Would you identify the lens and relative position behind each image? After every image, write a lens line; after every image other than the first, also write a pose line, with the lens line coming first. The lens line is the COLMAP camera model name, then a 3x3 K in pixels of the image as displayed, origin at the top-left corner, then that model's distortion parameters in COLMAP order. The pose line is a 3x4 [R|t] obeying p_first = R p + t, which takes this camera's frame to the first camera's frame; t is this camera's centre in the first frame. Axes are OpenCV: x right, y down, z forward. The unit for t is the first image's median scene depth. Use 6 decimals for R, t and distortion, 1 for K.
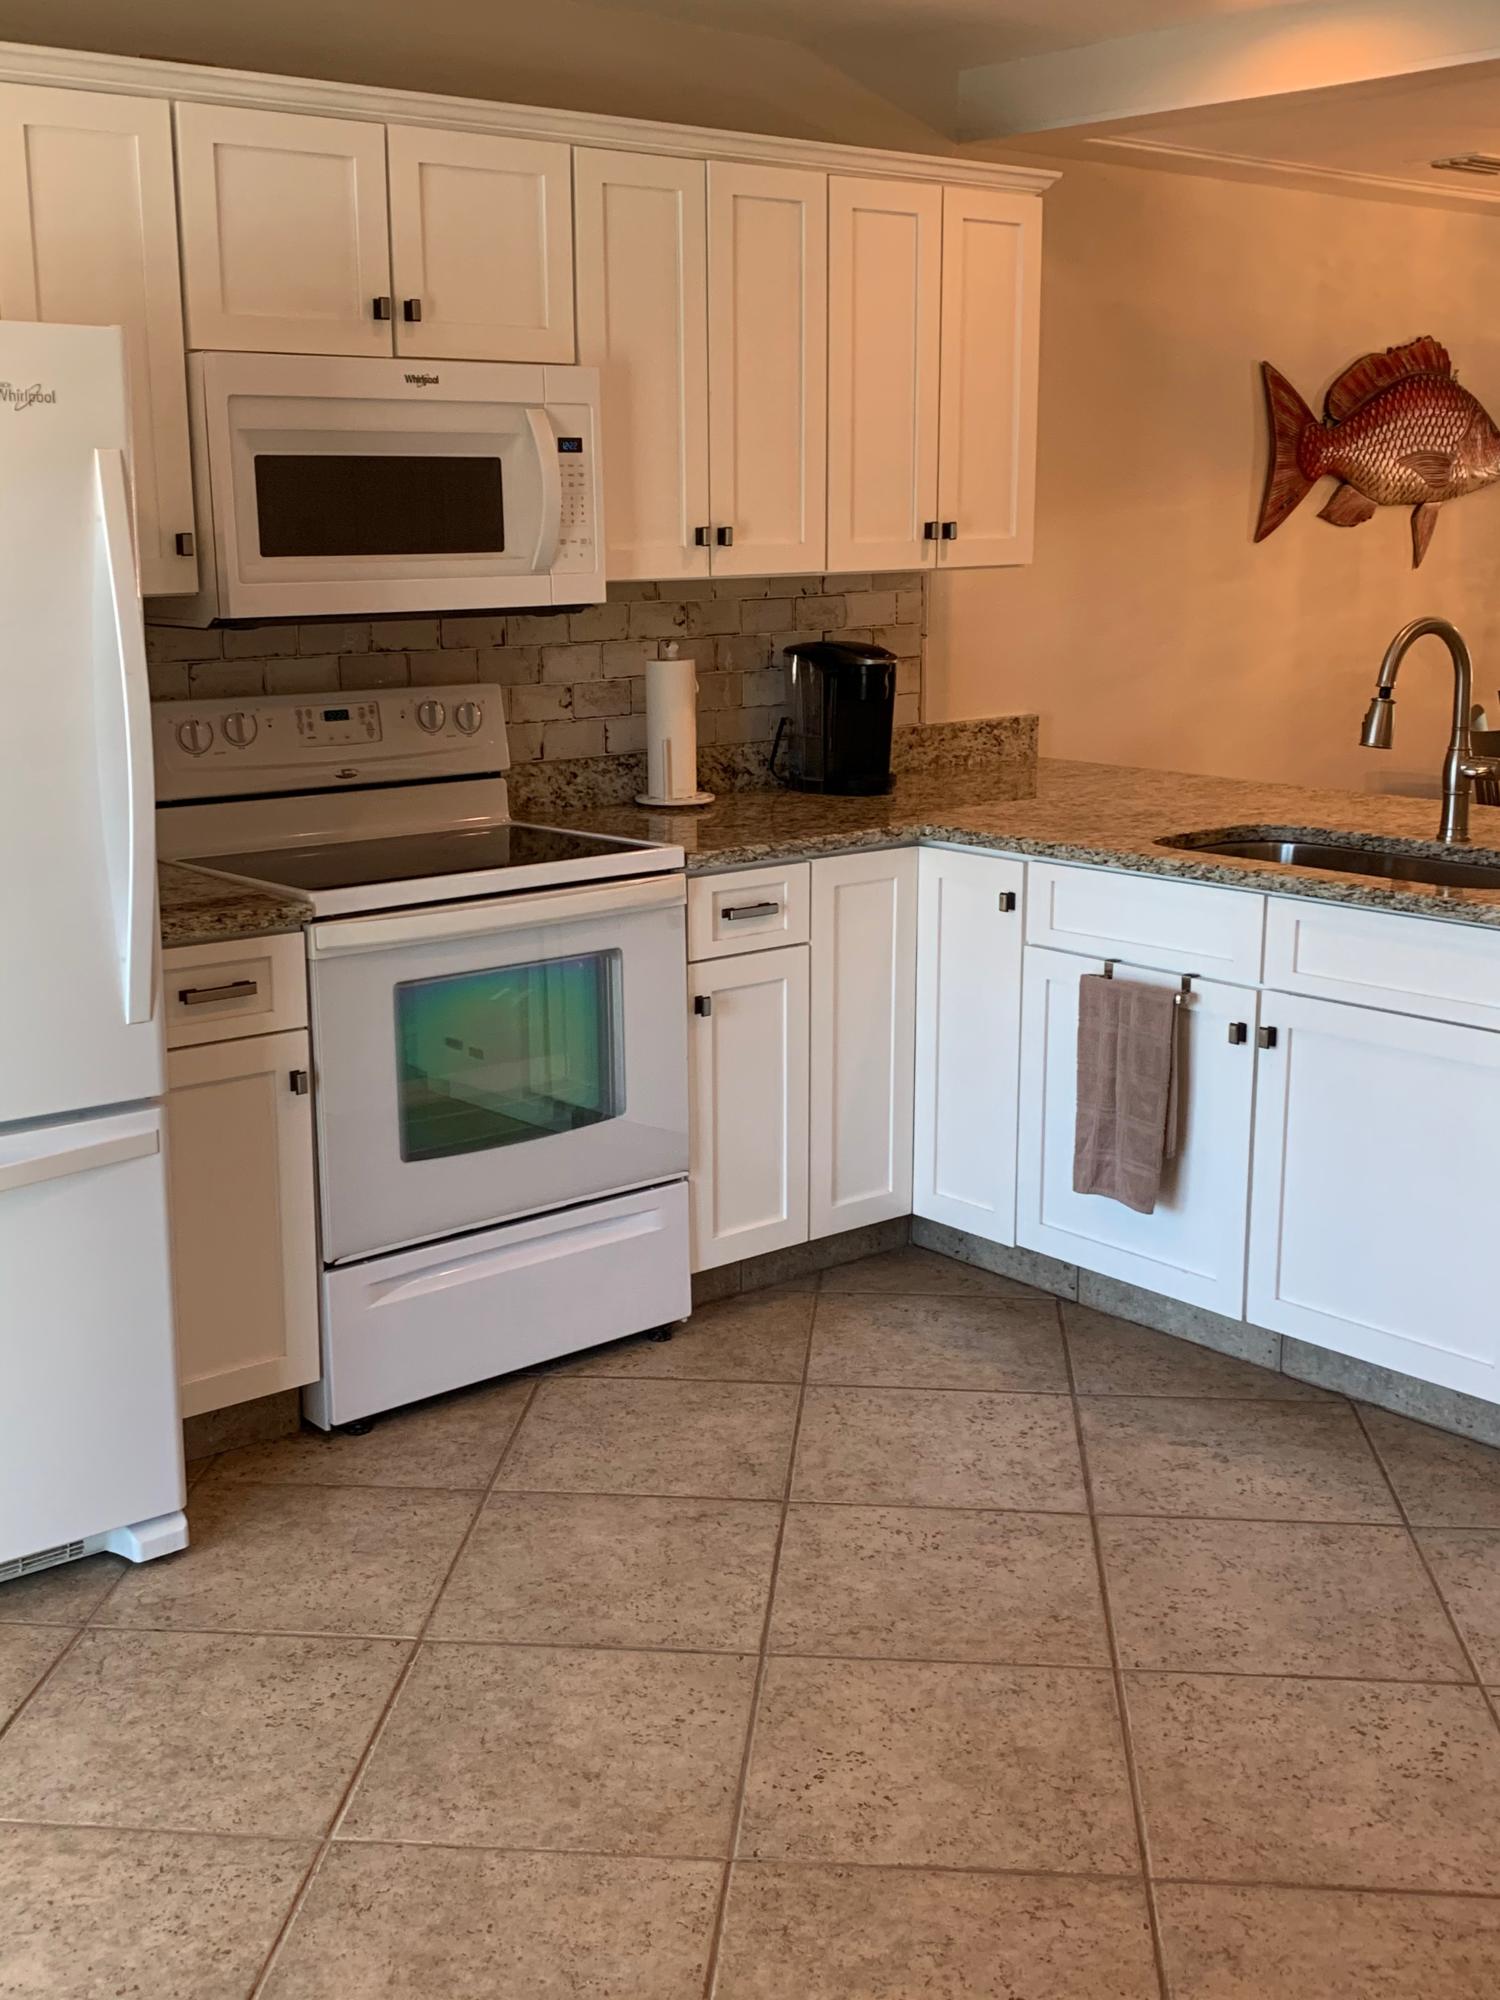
lens RADIAL K [[2236.7, 0, 761.3], [0, 2236.7, 985.3], [0, 0, 1]] dist [0.031702, 0.000000]
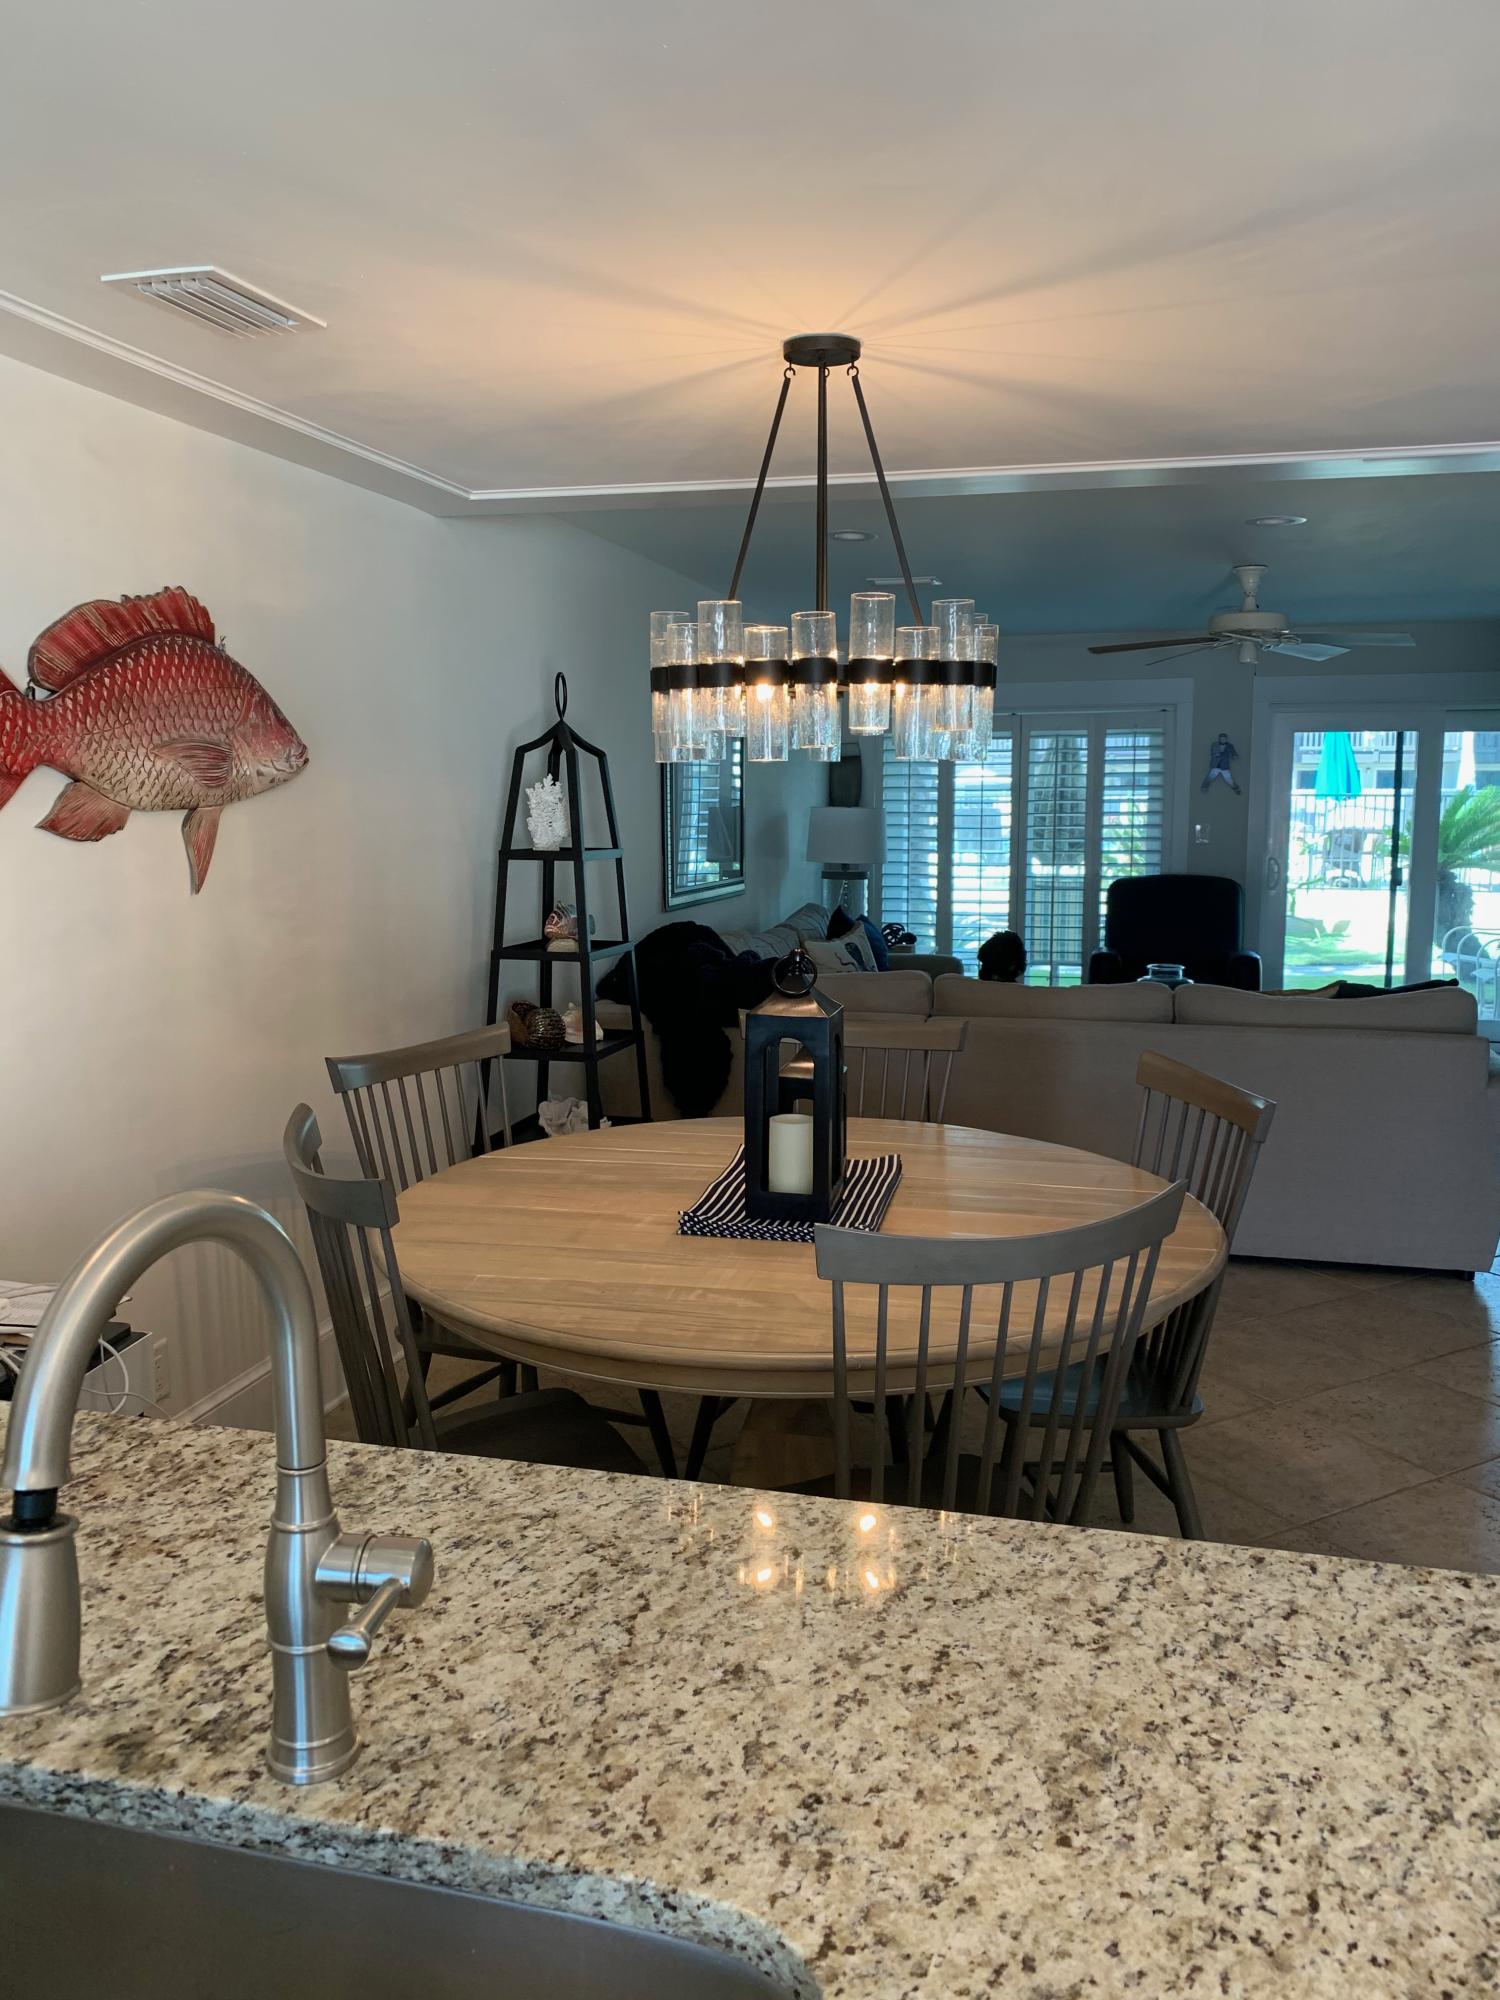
lens RADIAL K [[1529.5, 0, 755.3], [0, 1529.5, 1000.5], [0, 0, 1]] dist [0.031215, -0.031549]
pose [[0.820345, -0.075445, 0.566871, 0.234981], [0.119439, 0.992002, -0.040819, -0.166024], [-0.559257, 0.101192, 0.822795, 0.742990]]
